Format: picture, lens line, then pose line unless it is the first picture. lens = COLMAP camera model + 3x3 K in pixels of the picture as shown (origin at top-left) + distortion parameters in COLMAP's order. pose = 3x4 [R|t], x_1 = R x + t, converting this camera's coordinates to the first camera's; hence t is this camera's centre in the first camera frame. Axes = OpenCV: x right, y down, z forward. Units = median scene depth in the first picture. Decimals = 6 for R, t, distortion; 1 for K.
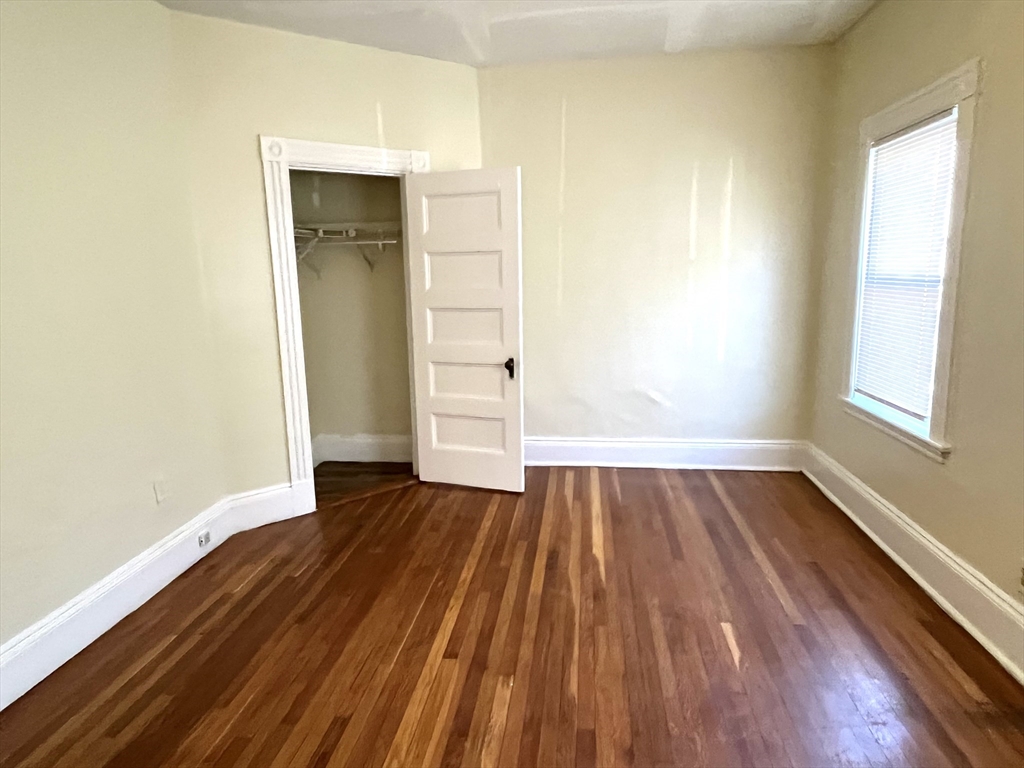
lens RADIAL K [[639.4, 0, 512.0], [0, 639.4, 384.0], [0, 0, 1]] dist [0.002275, 0.000642]
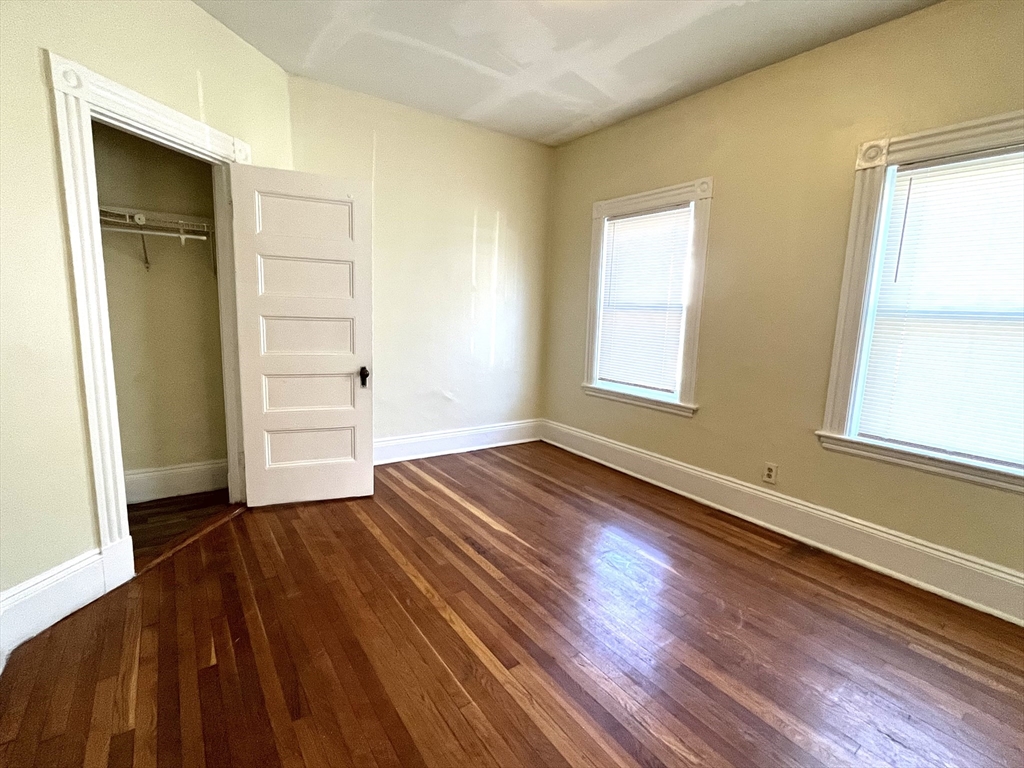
lens RADIAL K [[475.9, 0, 509.4], [0, 475.9, 382.2], [0, 0, 1]] dist [-0.002308, -0.000808]
pose [[0.740799, -0.055872, 0.669399, -0.378259], [0.068766, 0.997607, 0.007166, -0.005261], [-0.668198, 0.040723, 0.742868, 0.304040]]
